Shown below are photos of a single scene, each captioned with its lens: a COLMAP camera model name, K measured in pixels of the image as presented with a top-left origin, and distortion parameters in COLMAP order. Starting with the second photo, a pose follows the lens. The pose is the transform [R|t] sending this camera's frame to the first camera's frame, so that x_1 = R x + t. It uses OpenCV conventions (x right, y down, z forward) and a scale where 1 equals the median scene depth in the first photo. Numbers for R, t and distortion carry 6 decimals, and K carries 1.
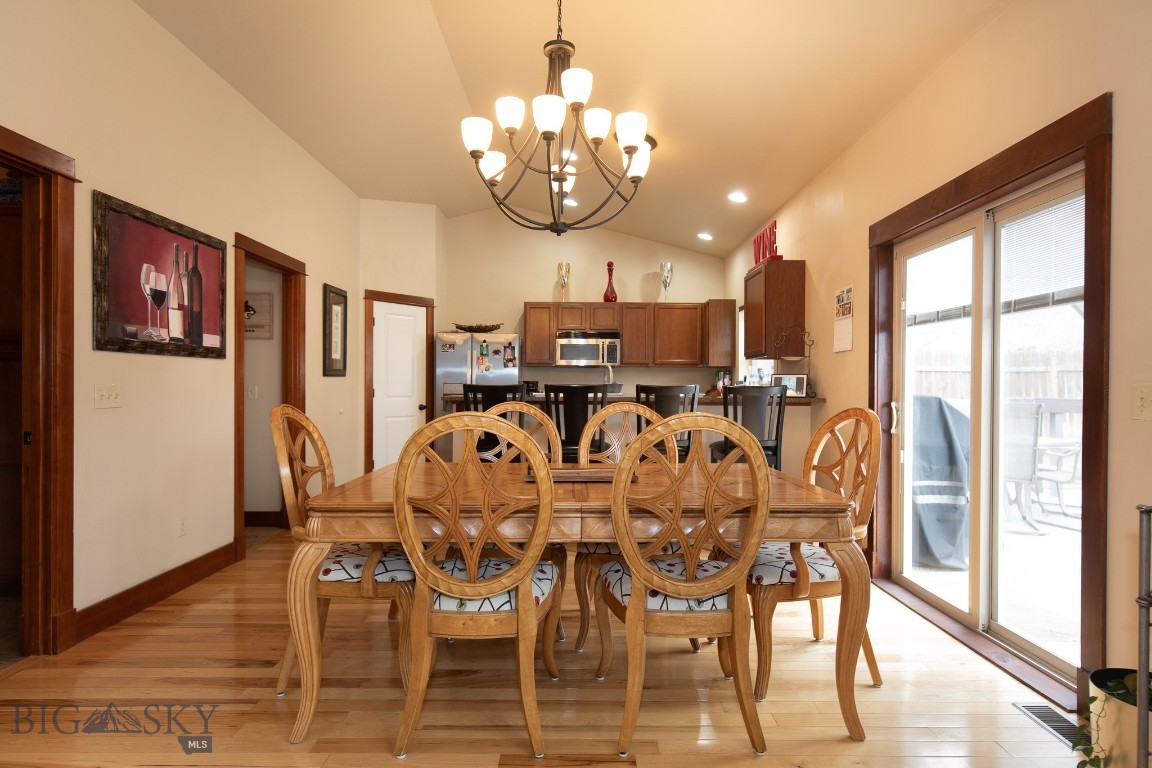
lens RADIAL K [[617.6, 0, 576.0], [0, 617.6, 384.0], [0, 0, 1]] dist [0.000350, -0.000596]
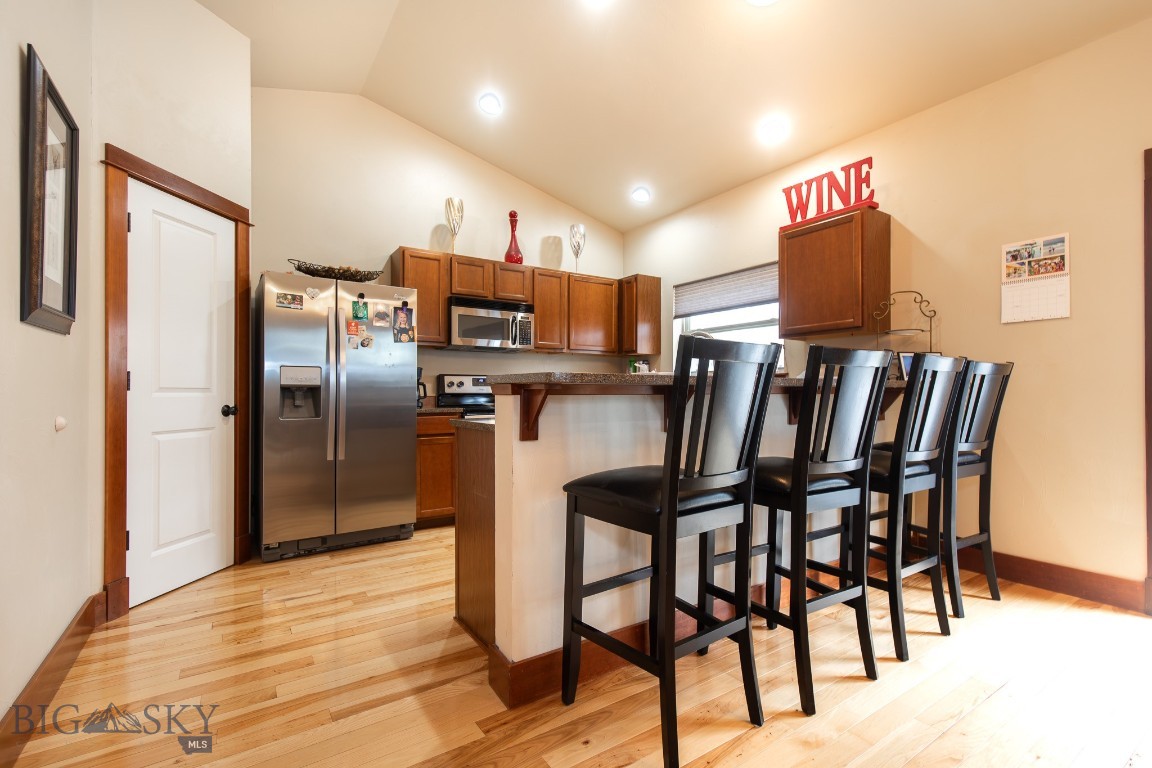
lens RADIAL K [[521.5, 0, 577.3], [0, 521.5, 388.5], [0, 0, 1]] dist [0.011178, -0.000599]
pose [[0.834412, 0.000305, 0.551142, -0.247359], [0.000429, 0.999999, -0.001204, 0.019454], [-0.551141, 0.001241, 0.834411, 0.467162]]
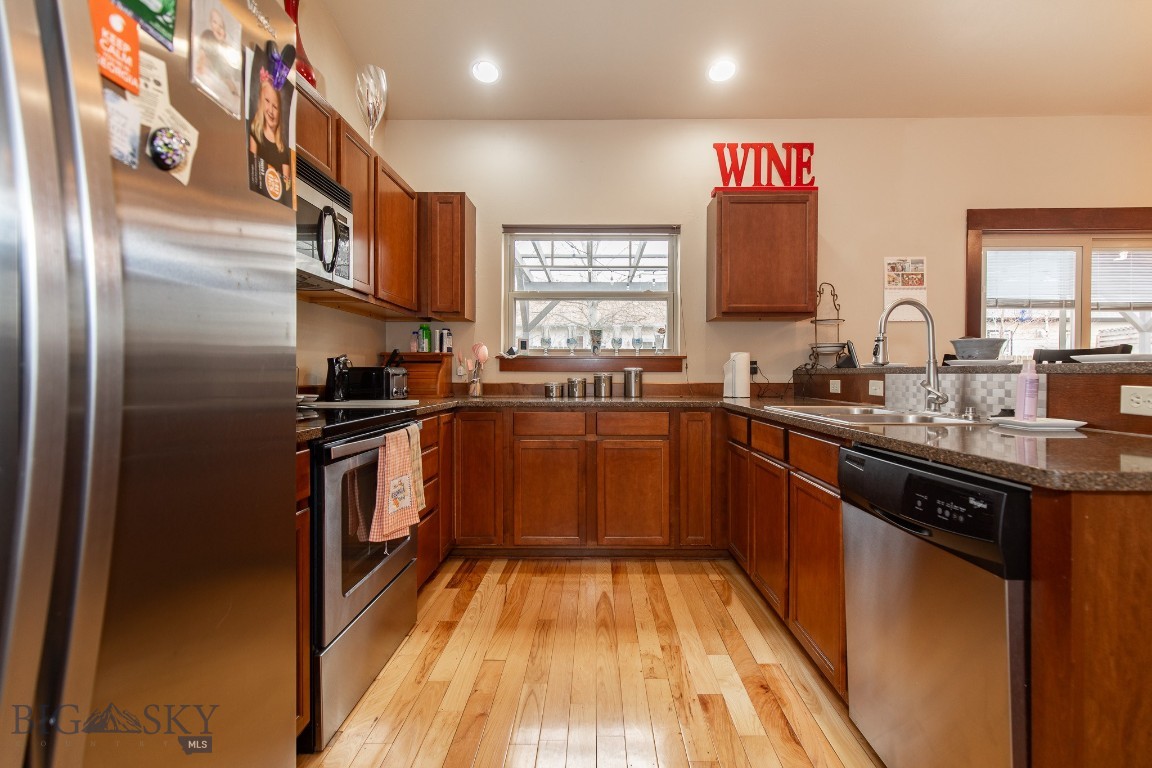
lens RADIAL K [[524.2, 0, 595.4], [0, 524.2, 377.3], [0, 0, 1]] dist [0.010630, 0.000088]
pose [[0.002690, -0.009908, 0.999947, -0.244430], [-0.006131, 0.999932, 0.009925, 0.018034], [-0.999978, -0.006157, 0.002629, 0.905938]]
